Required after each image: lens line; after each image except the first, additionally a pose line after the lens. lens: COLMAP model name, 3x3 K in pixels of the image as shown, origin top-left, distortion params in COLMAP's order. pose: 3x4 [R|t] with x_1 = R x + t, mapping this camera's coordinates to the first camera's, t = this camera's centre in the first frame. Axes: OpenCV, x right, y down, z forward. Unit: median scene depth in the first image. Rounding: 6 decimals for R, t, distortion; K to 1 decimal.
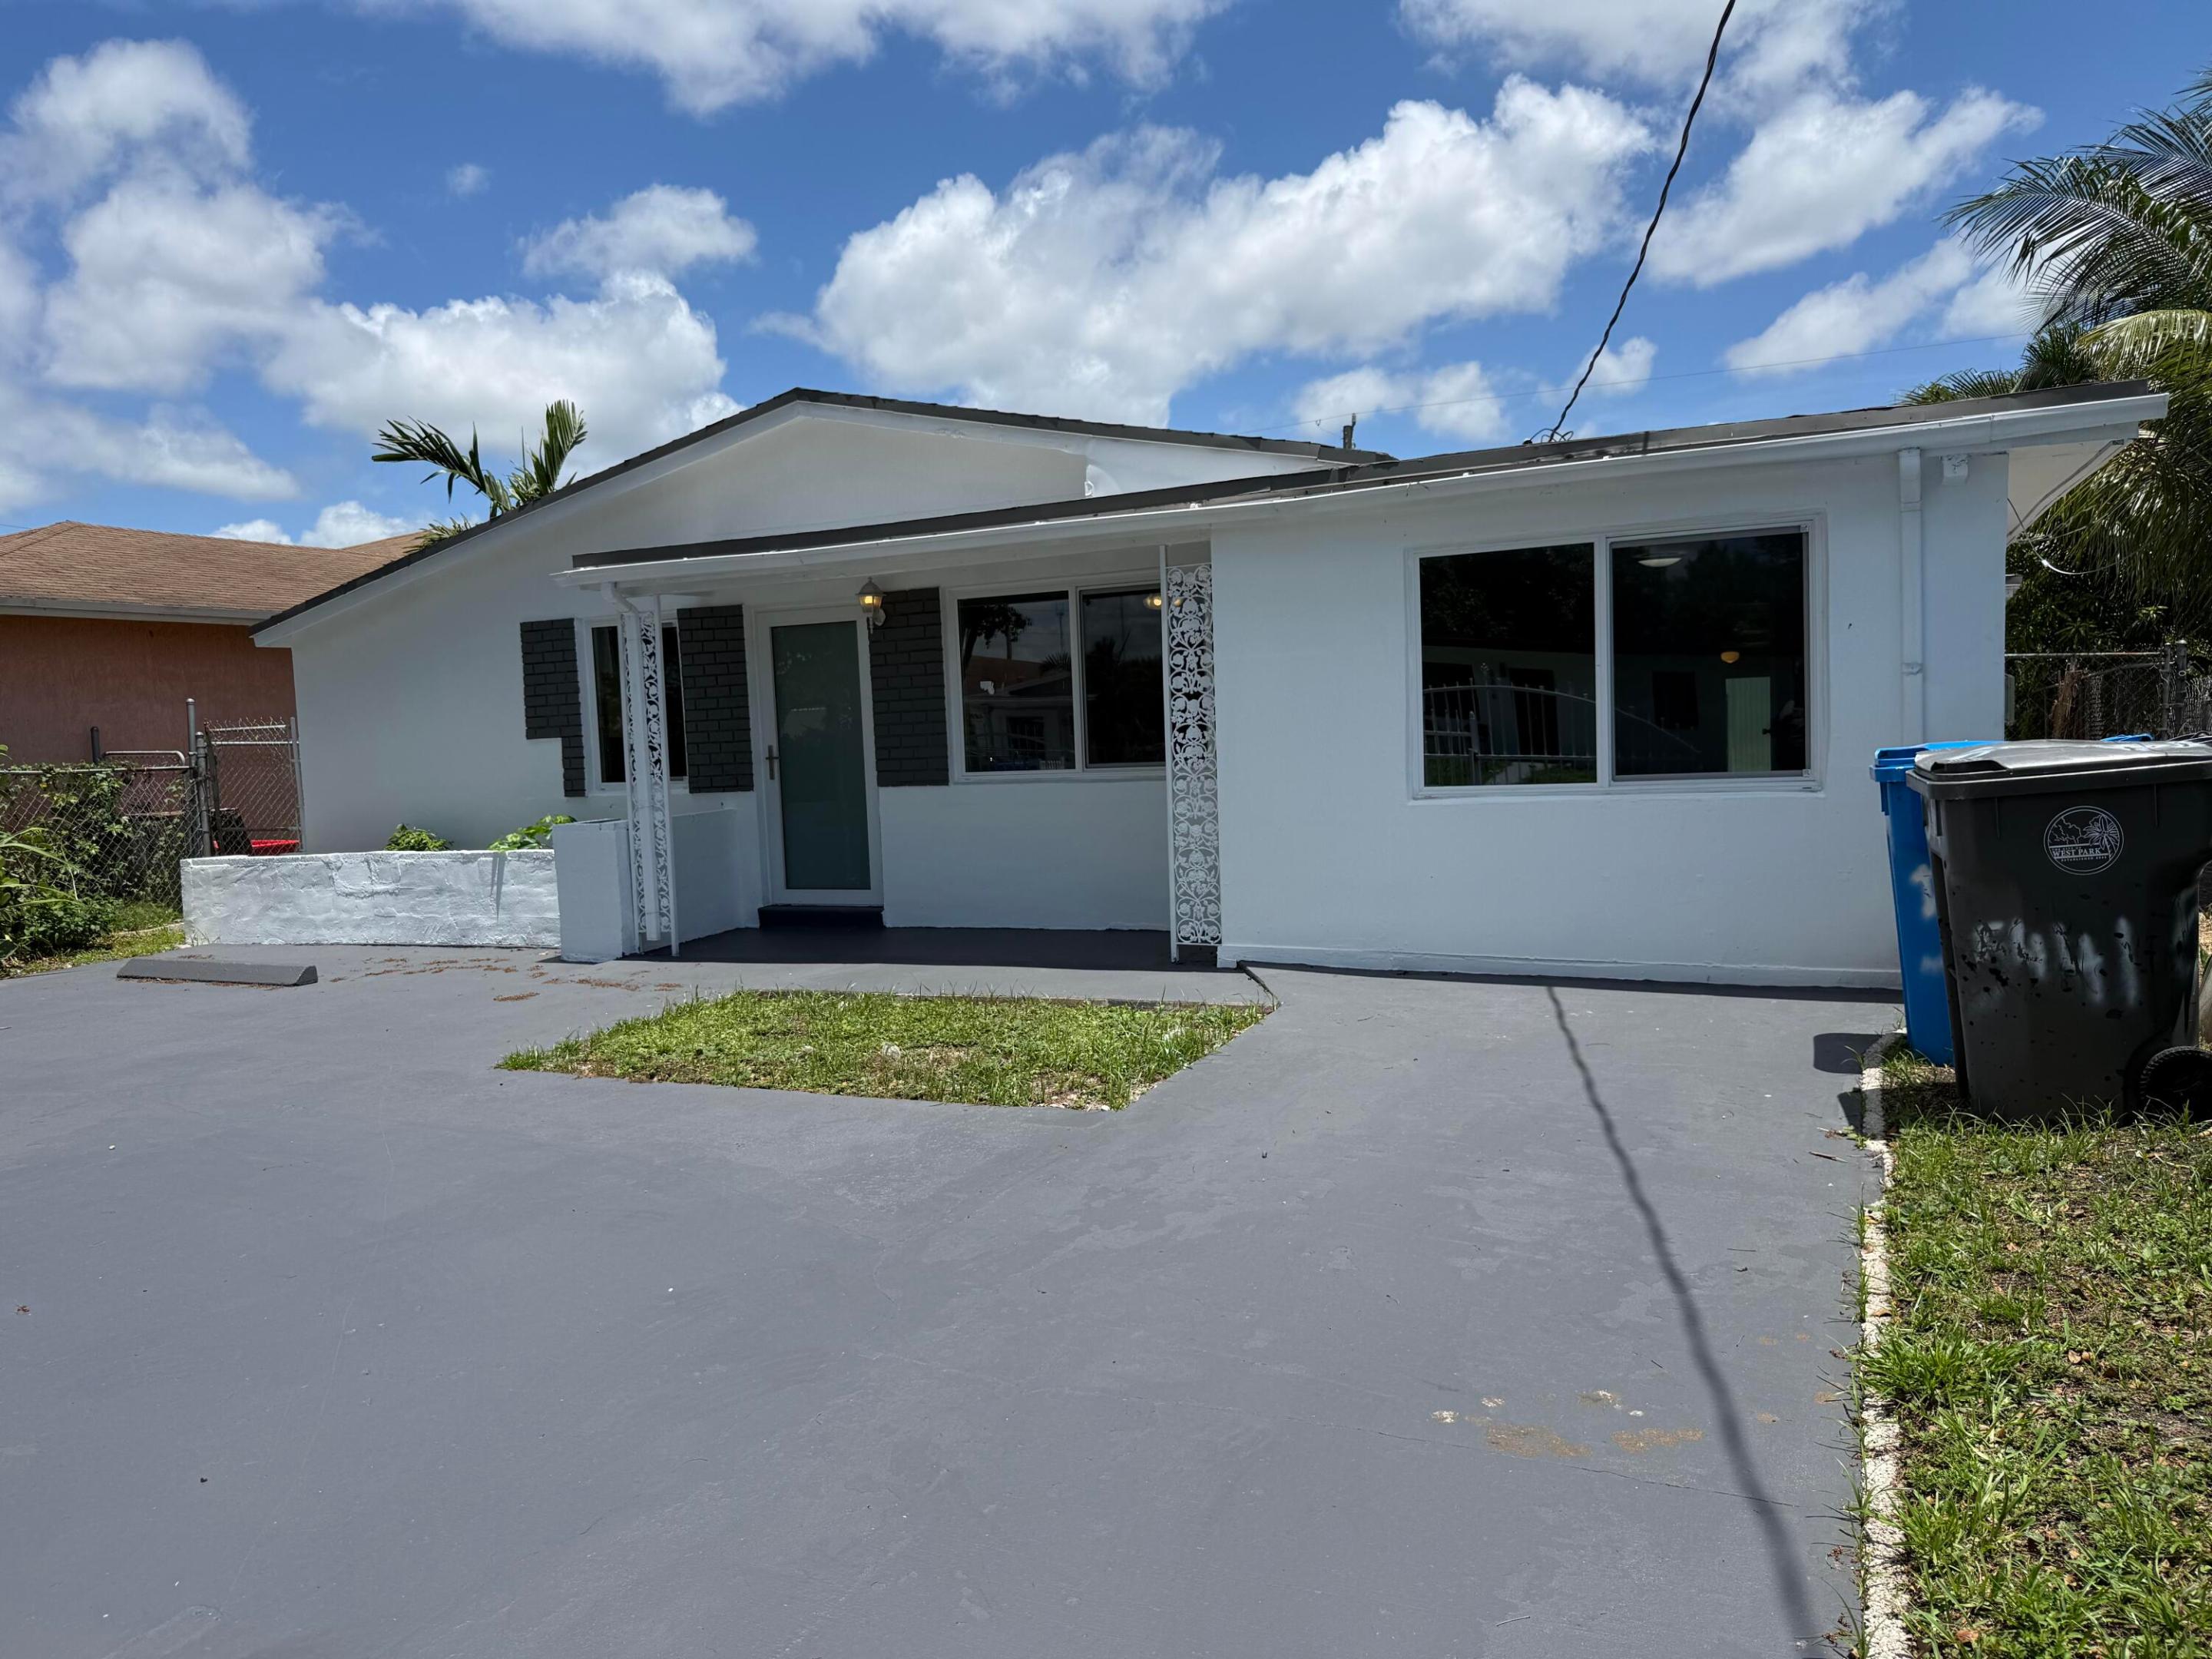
lens RADIAL K [[1553.1, 0, 1150.6], [0, 1553.1, 833.6], [0, 0, 1]] dist [0.161082, -0.294308]
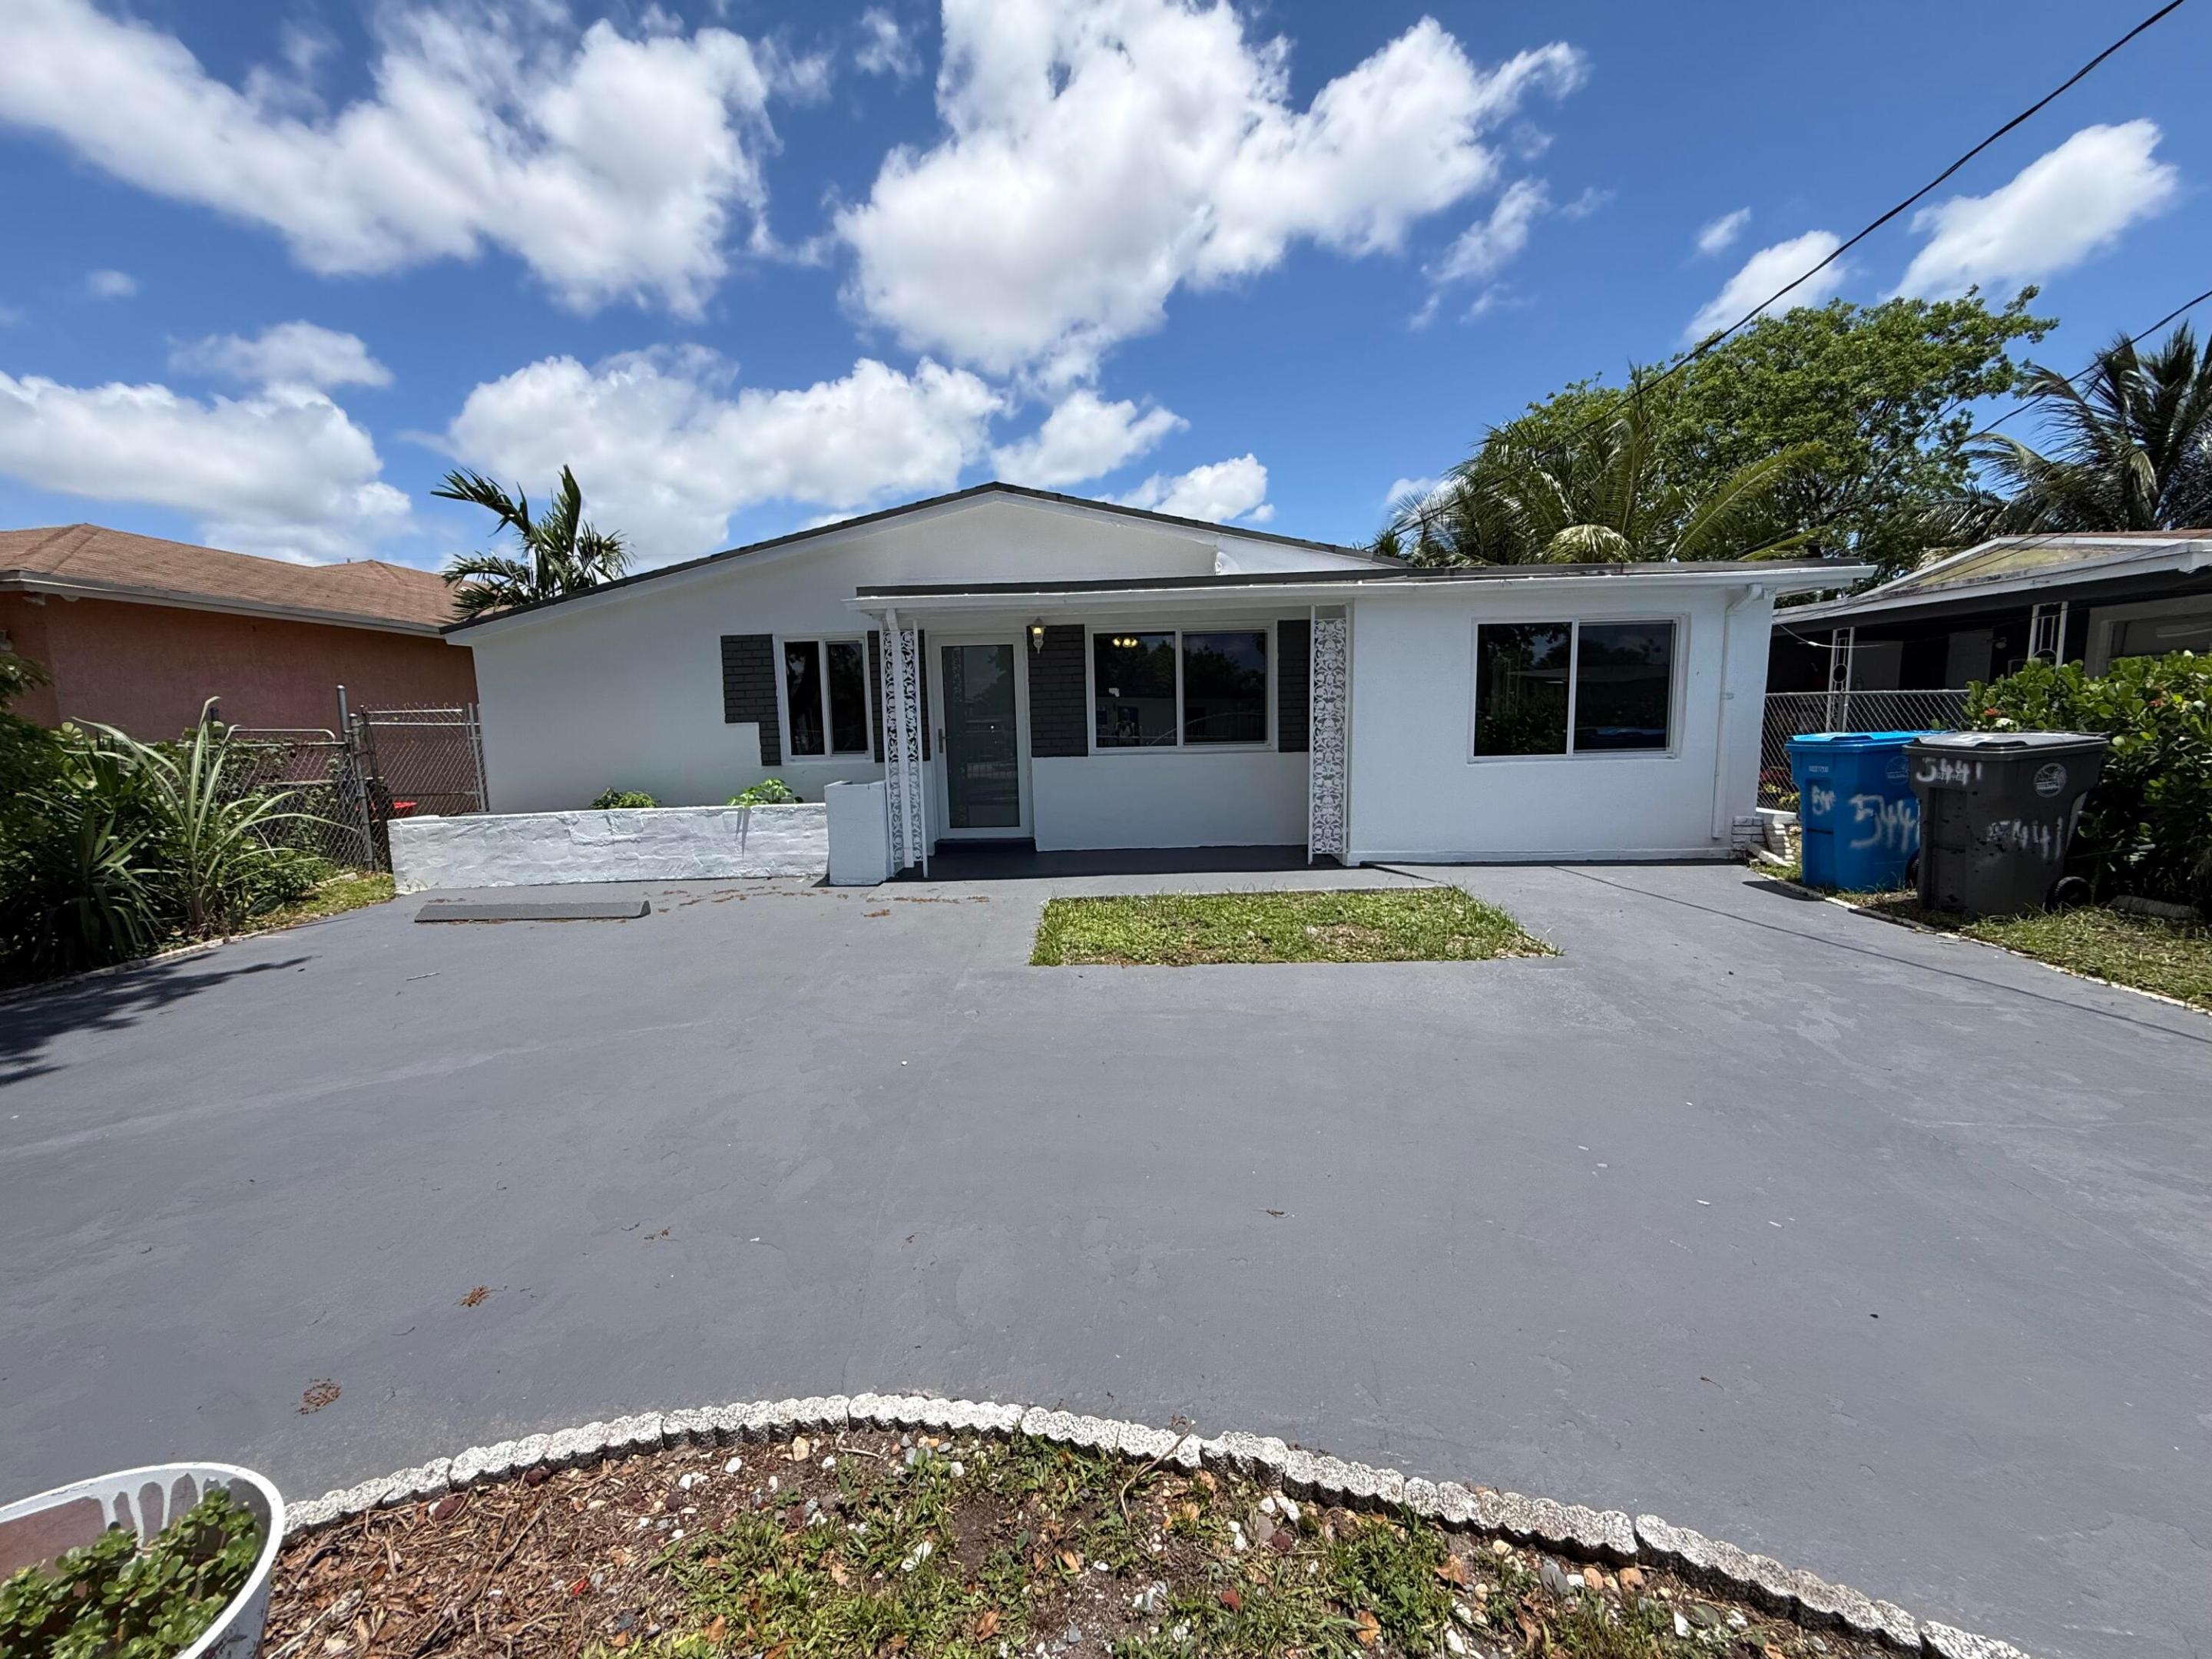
lens RADIAL K [[877.9, 0, 1101.4], [0, 877.9, 830.1], [0, 0, 1]] dist [0.000880, -0.000130]
pose [[0.912081, -0.034887, 0.408524, -0.432378], [0.014399, 0.998484, 0.053121, -0.004162], [-0.409758, -0.042568, 0.911201, 0.195039]]
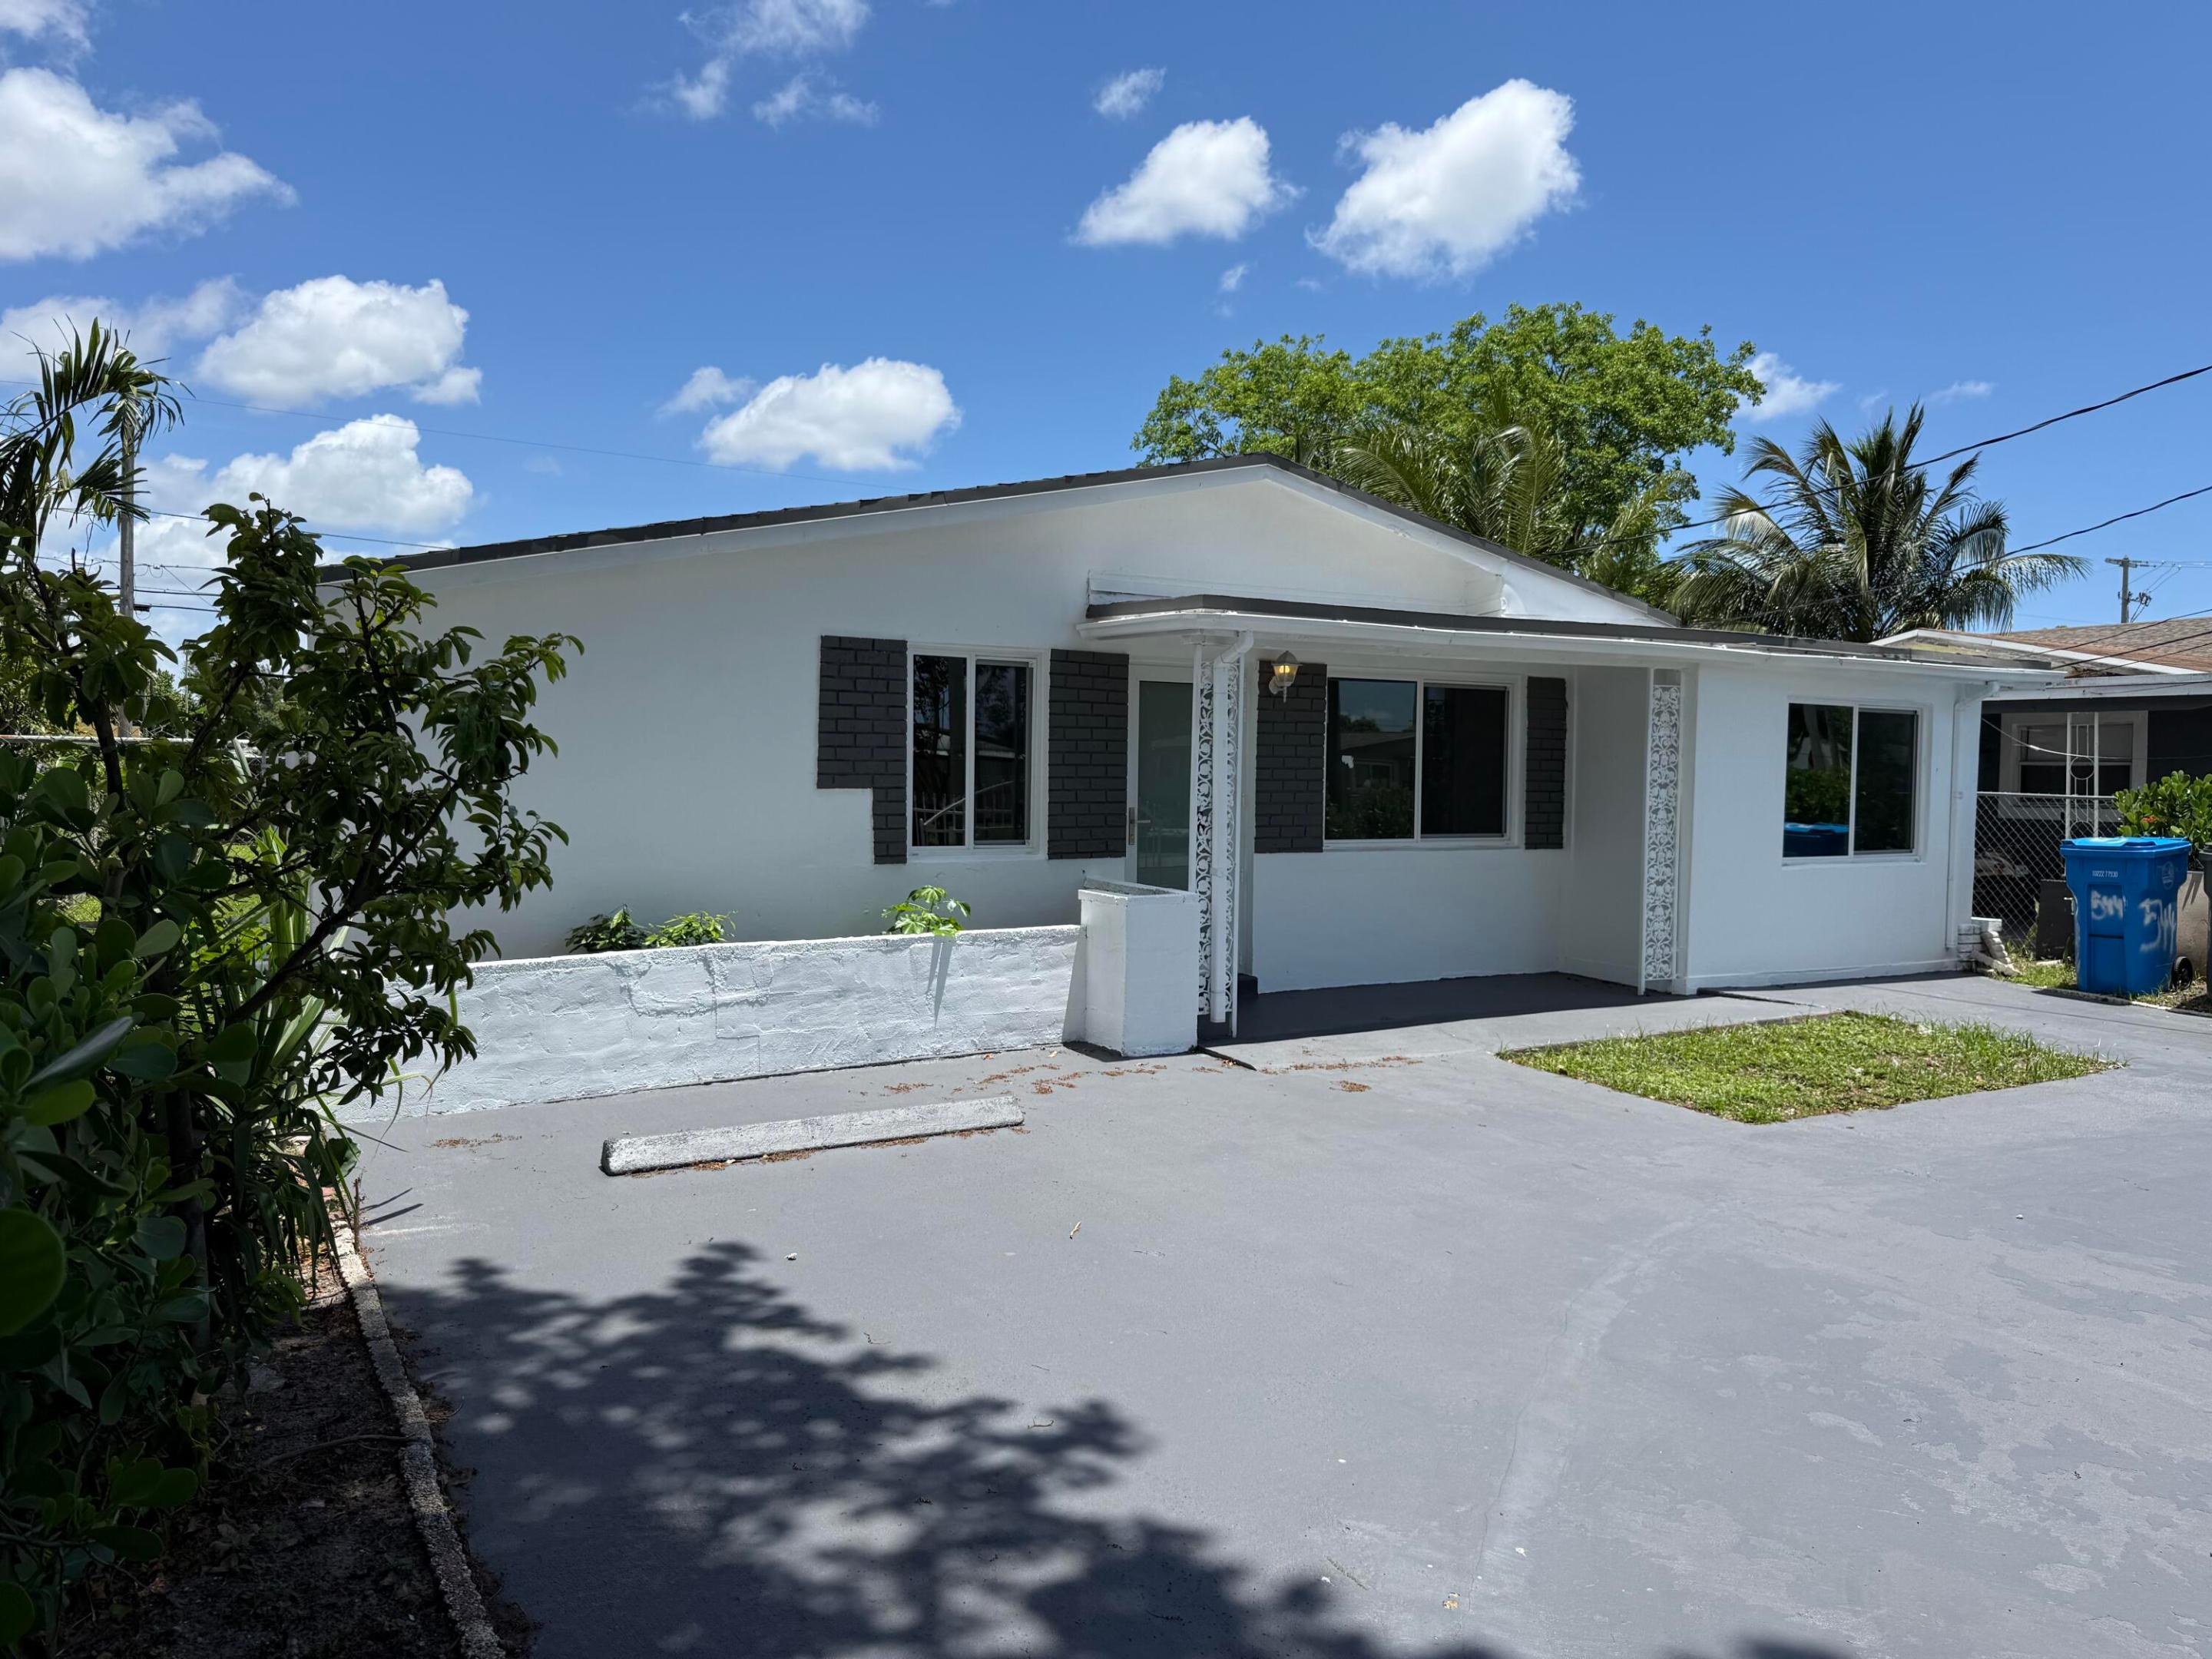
lens RADIAL K [[1553.1, 0, 1150.6], [0, 1553.1, 833.6], [0, 0, 1]] dist [0.161082, -0.294308]
pose [[0.548517, 0.013765, 0.836026, -0.984504], [0.017151, 0.999469, -0.027708, -0.015256], [-0.835964, 0.029537, 0.547989, 0.482149]]
